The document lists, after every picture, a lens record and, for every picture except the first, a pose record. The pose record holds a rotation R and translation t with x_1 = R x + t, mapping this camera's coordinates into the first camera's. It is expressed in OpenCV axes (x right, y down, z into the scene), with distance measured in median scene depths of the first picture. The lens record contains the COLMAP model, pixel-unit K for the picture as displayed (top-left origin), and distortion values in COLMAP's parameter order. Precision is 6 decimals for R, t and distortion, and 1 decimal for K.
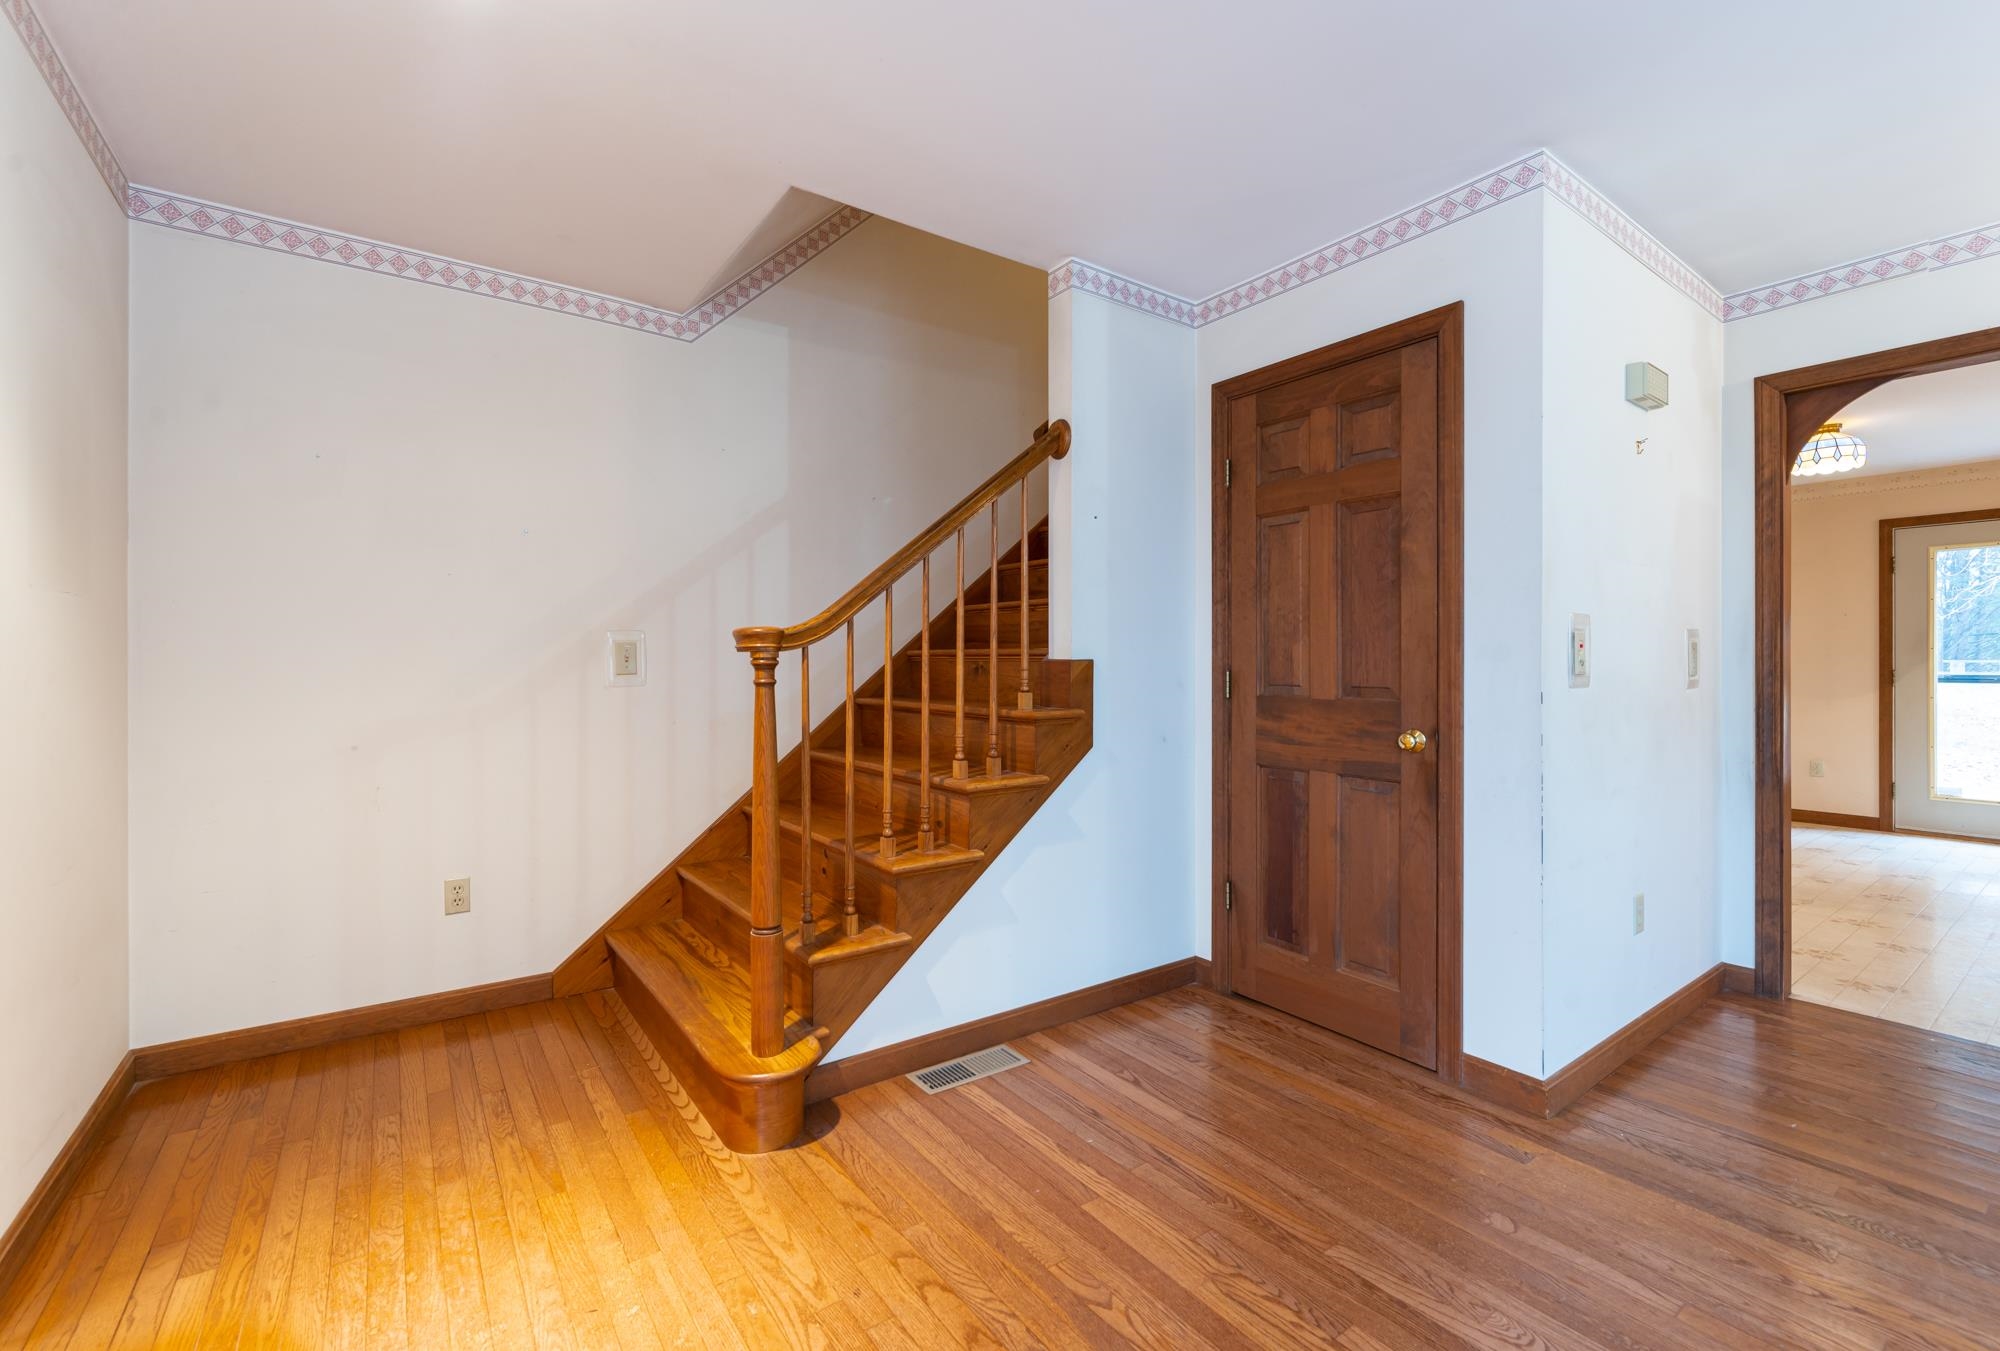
lens RADIAL K [[853.6, 0, 1007.0], [0, 853.6, 666.7], [0, 0, 1]] dist [-0.002915, -0.000128]
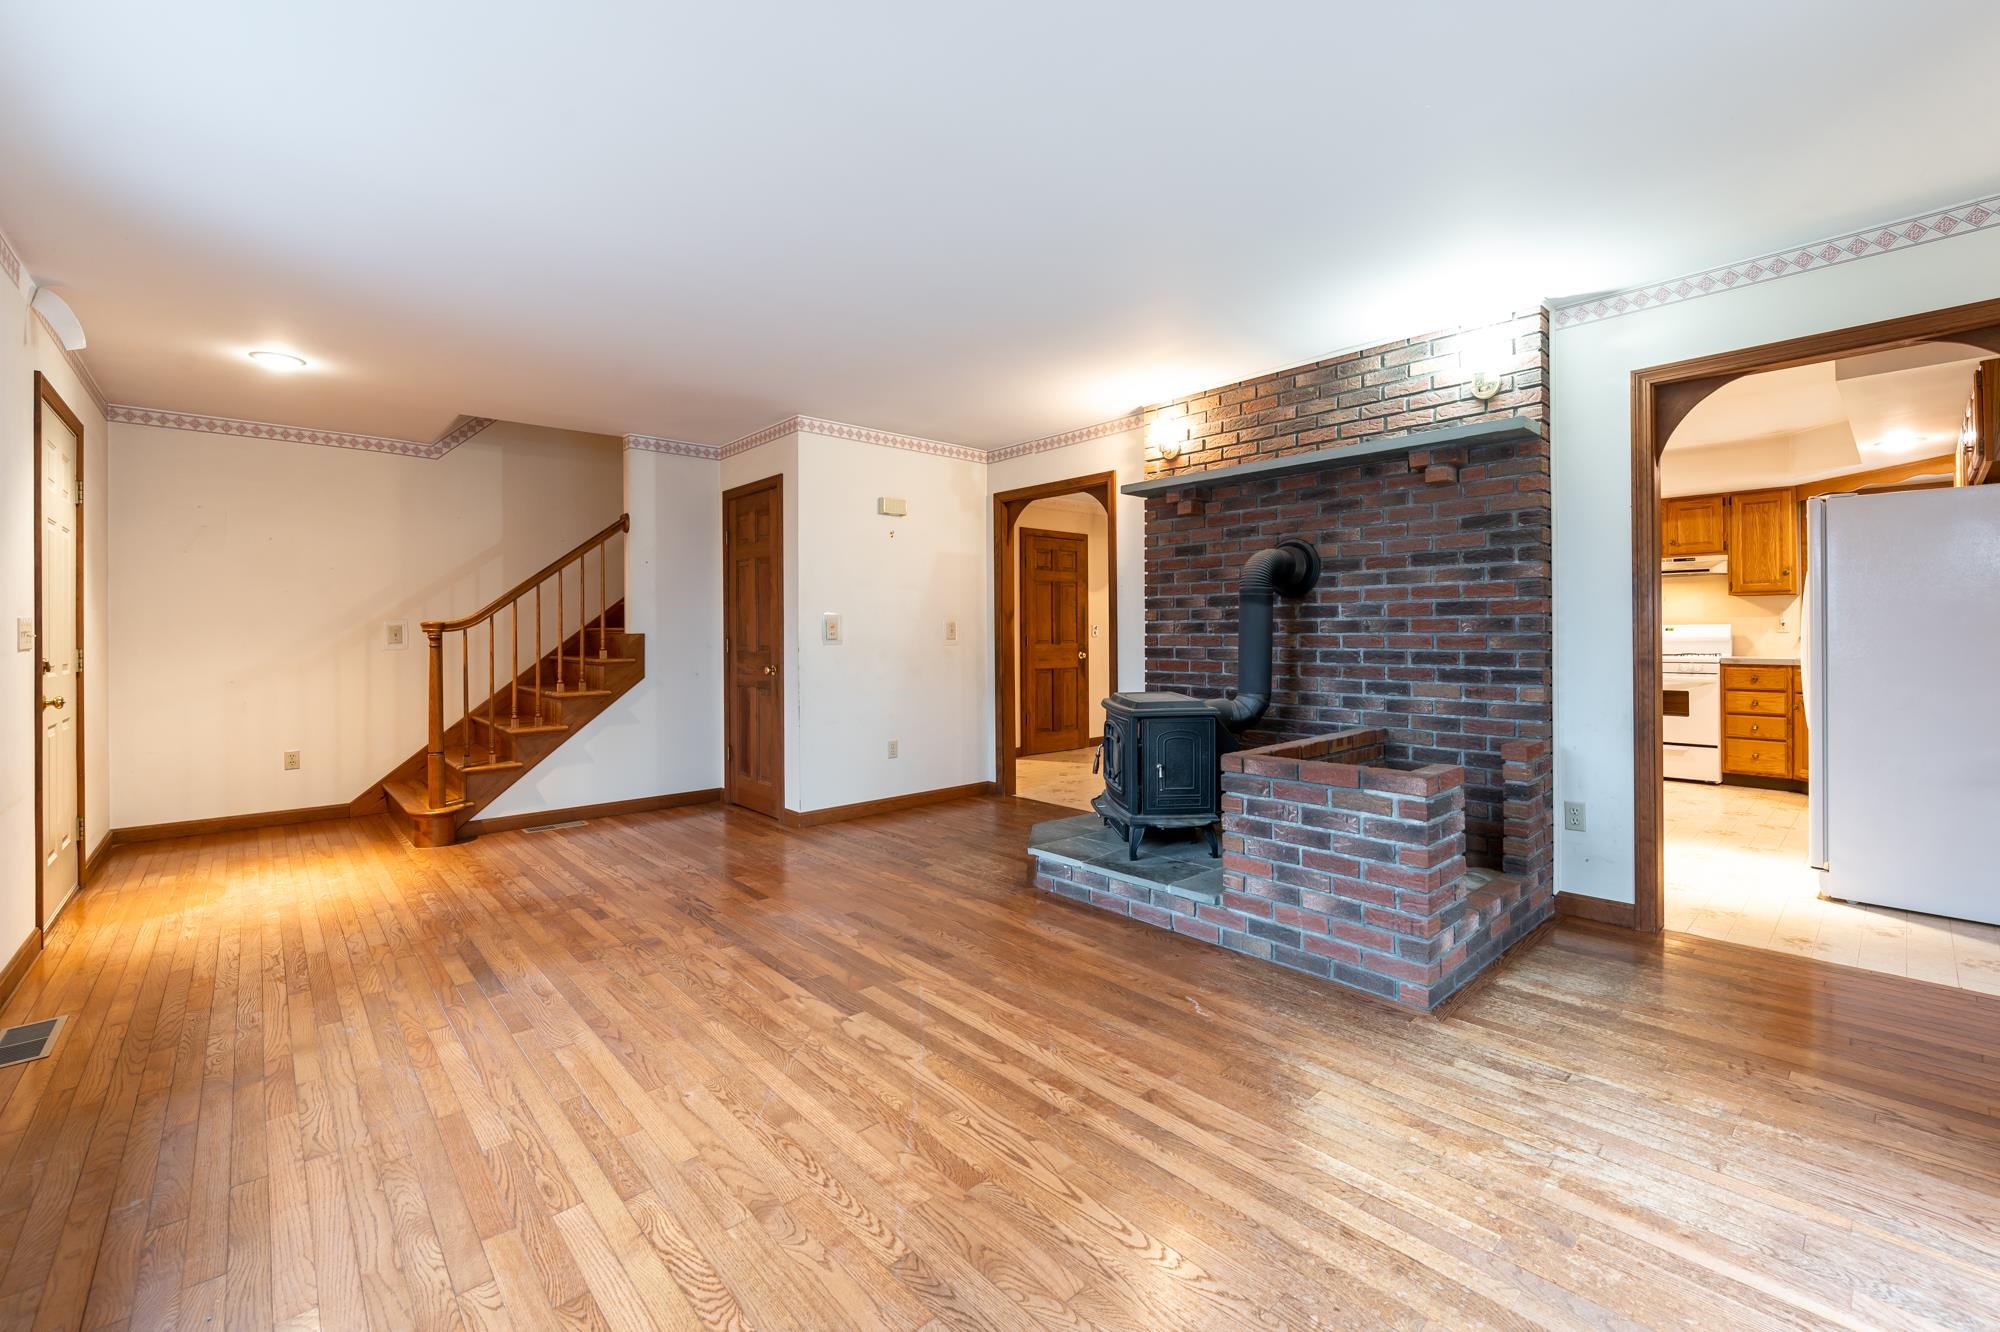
lens RADIAL K [[834.4, 0, 1040.5], [0, 834.4, 630.7], [0, 0, 1]] dist [-0.001161, 0.000246]
pose [[0.991589, -0.007127, 0.129232, 0.767642], [0.007763, 0.999960, -0.004424, 0.000496], [-0.129195, 0.005390, 0.991605, -1.054865]]
